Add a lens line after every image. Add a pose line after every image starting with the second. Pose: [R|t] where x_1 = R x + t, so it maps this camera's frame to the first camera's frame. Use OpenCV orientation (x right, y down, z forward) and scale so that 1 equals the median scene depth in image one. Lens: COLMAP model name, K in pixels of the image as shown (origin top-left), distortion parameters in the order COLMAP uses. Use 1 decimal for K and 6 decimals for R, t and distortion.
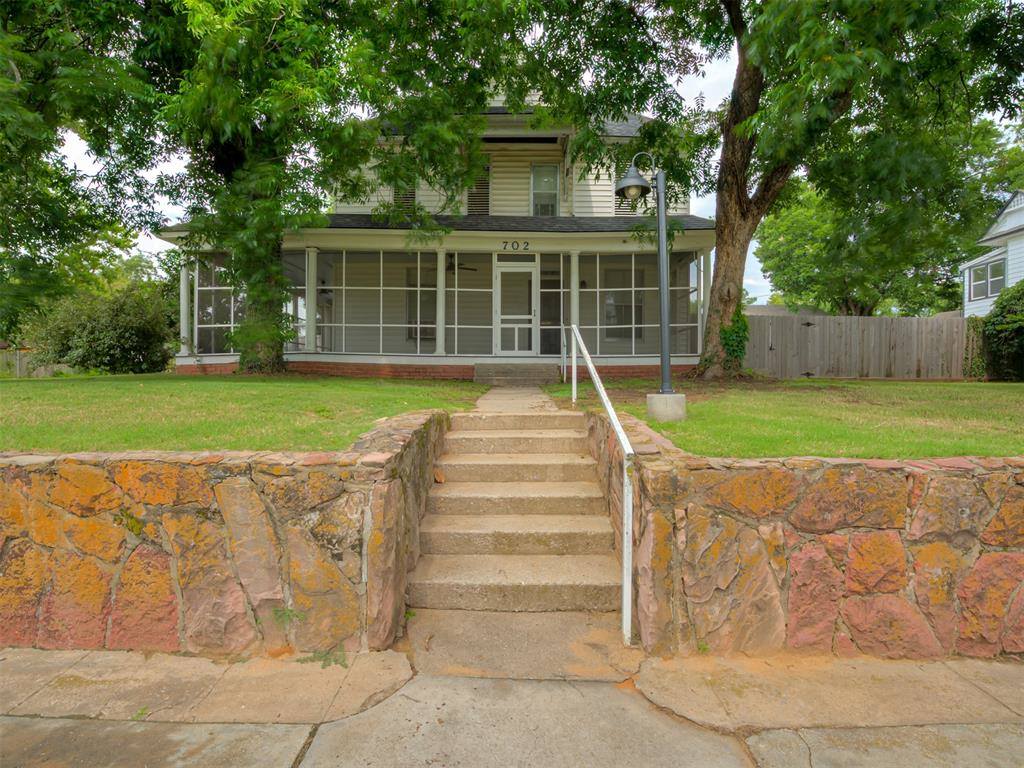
lens RADIAL K [[512.9, 0, 512.0], [0, 512.9, 384.0], [0, 0, 1]] dist [-0.002243, -0.002593]
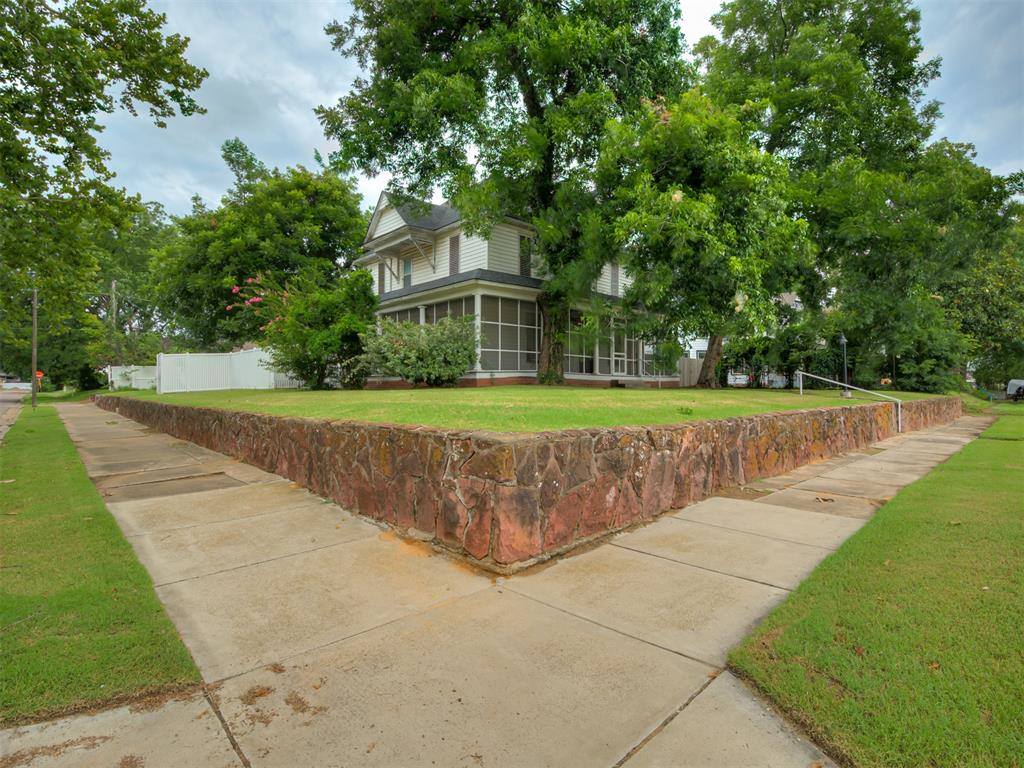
lens RADIAL K [[512.9, 0, 512.0], [0, 512.9, 384.0], [0, 0, 1]] dist [-0.002243, -0.002593]
pose [[0.733190, 0.007796, 0.679980, -1.514094], [0.001853, 0.999908, -0.013462, 0.001165], [-0.680022, 0.011130, 0.733107, -0.078110]]
